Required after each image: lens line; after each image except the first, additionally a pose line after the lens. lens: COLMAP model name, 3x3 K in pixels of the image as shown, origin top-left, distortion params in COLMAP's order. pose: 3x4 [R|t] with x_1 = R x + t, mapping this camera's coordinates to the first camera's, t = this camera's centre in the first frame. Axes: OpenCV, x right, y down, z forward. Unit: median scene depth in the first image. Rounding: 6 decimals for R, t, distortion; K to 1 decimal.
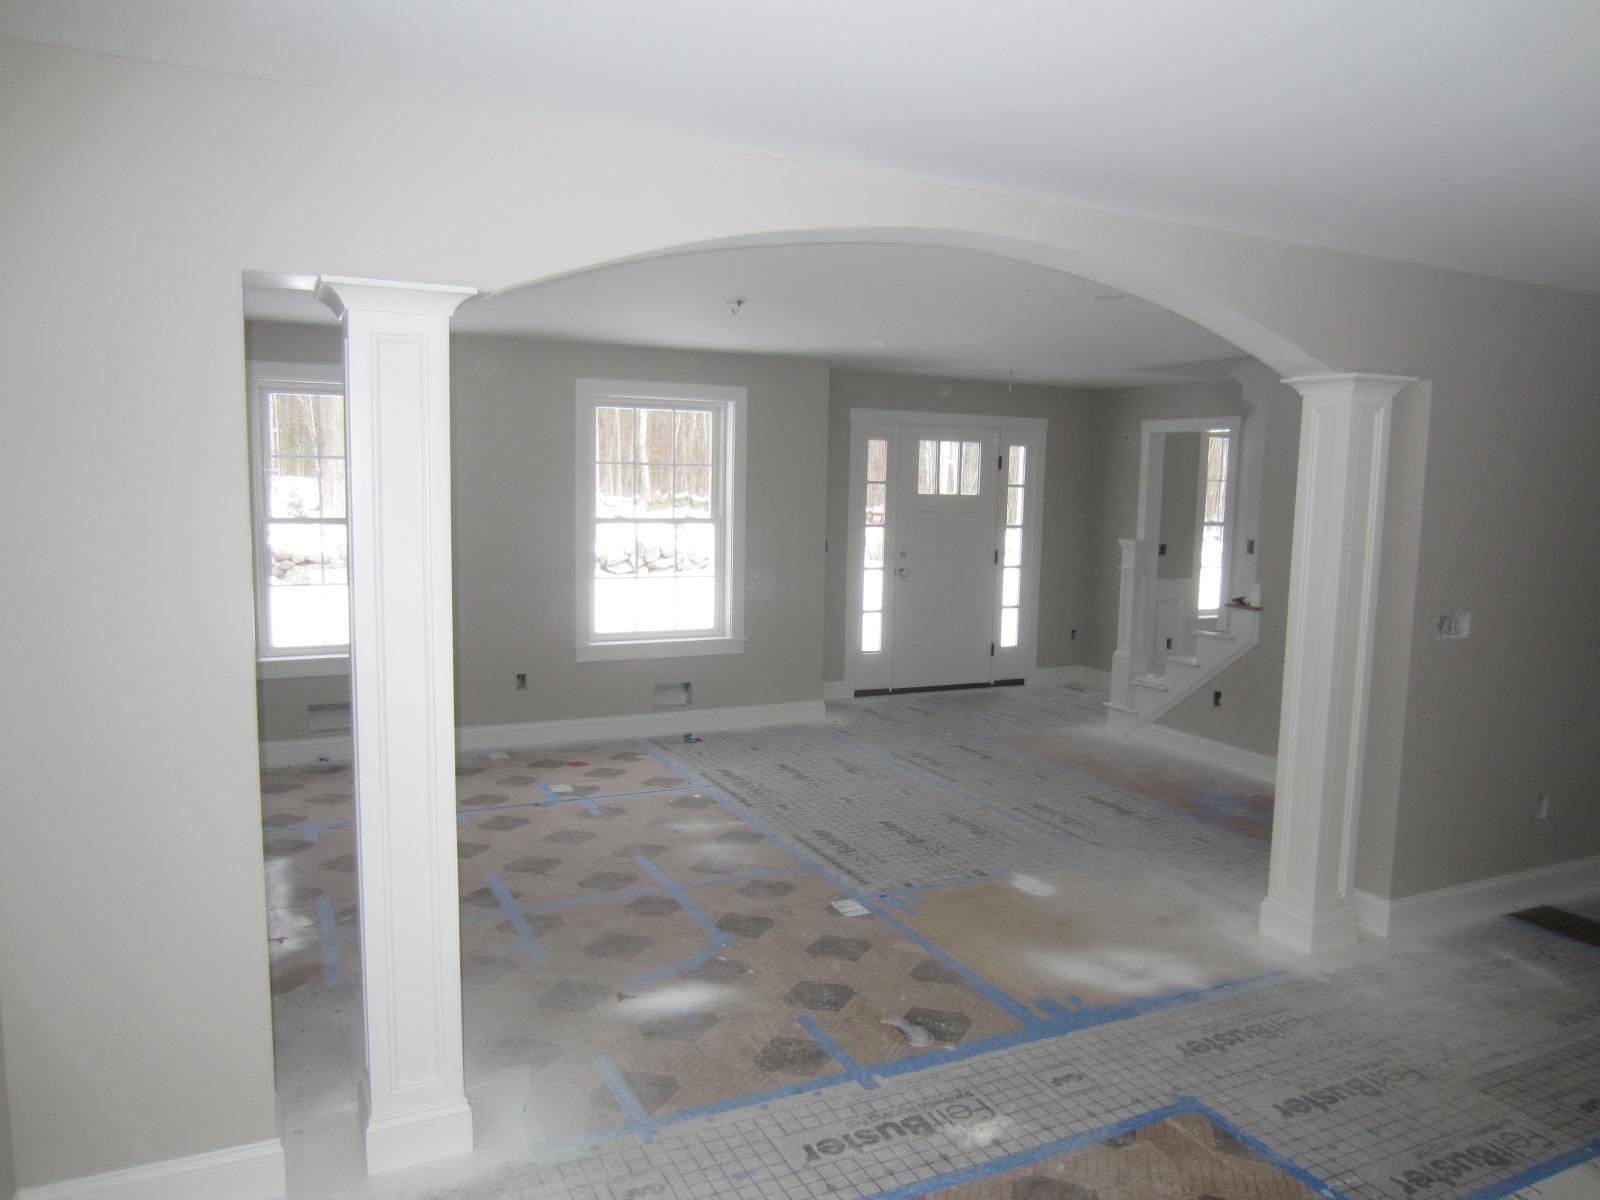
lens RADIAL K [[1140.7, 0, 794.5], [0, 1140.7, 610.2], [0, 0, 1]] dist [-0.001224, 0.001138]
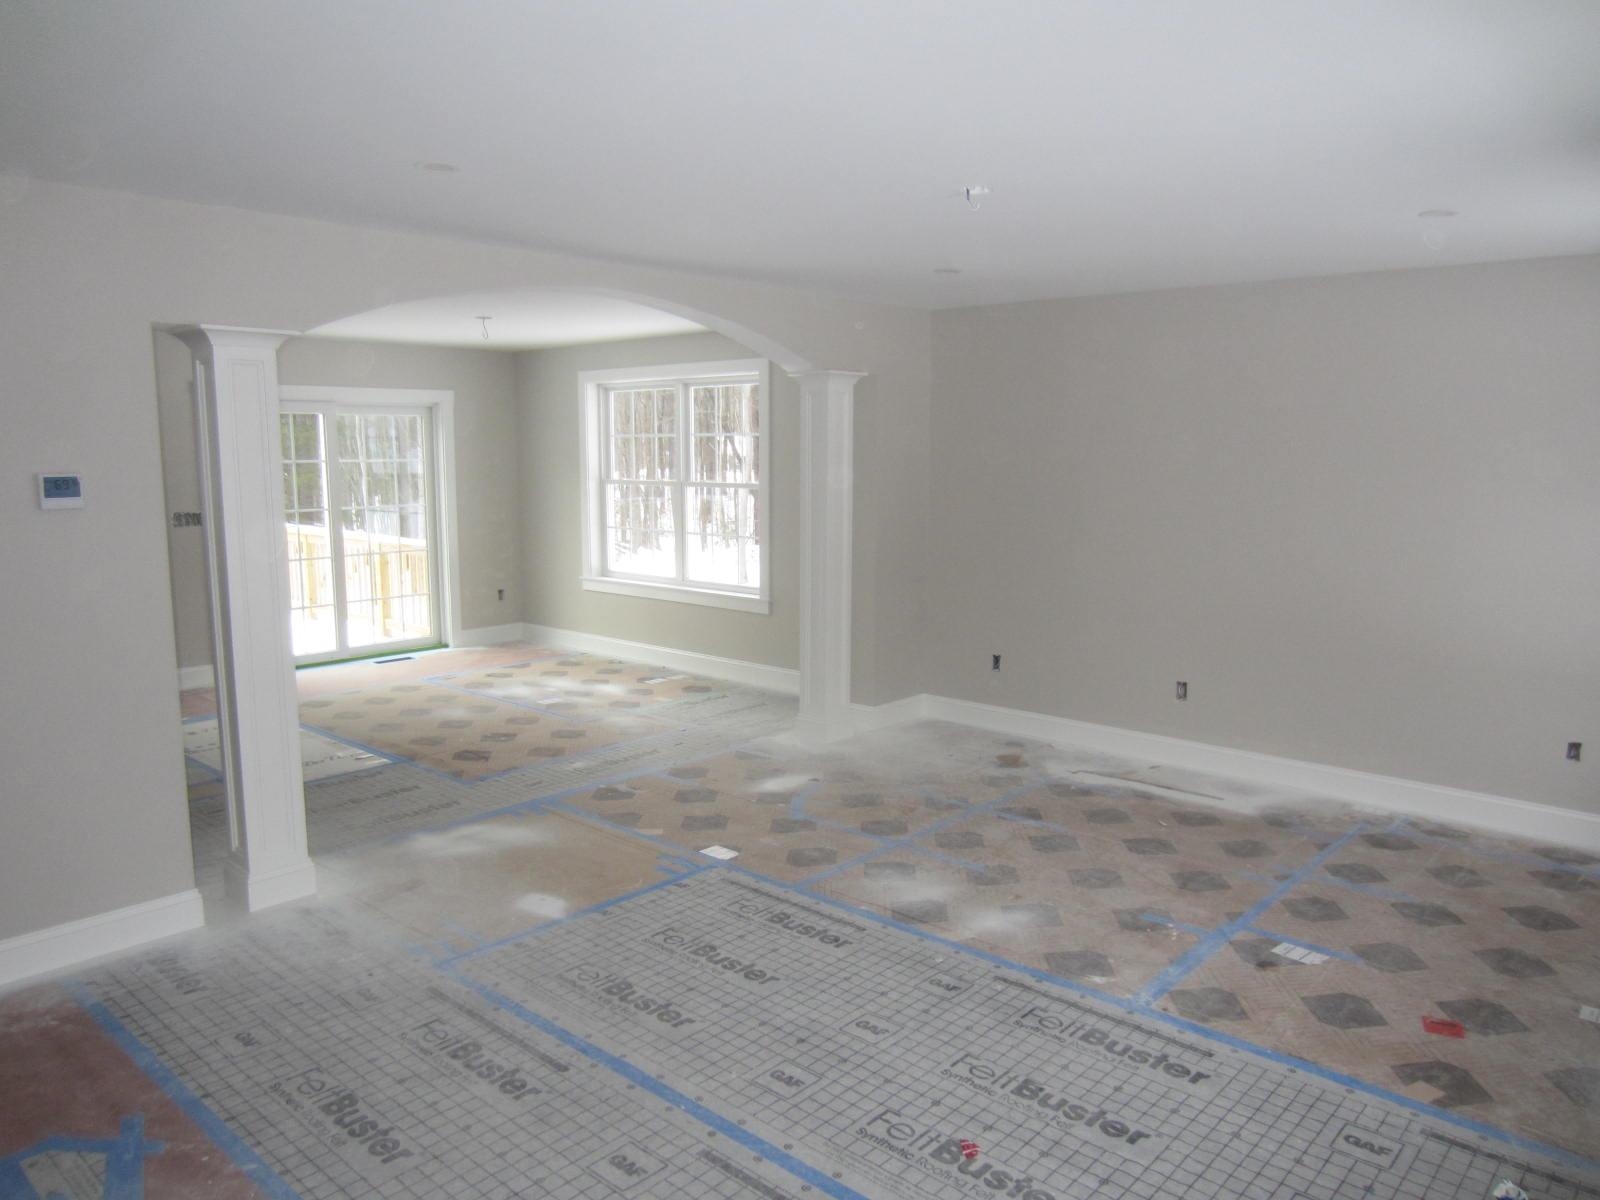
lens RADIAL K [[1140.7, 0, 794.5], [0, 1140.7, 610.2], [0, 0, 1]] dist [-0.001224, 0.001138]
pose [[-0.925896, 0.031685, -0.376447, 0.317563], [-0.061613, 0.970469, 0.233223, -0.174468], [0.372720, 0.239134, -0.896602, 1.624131]]
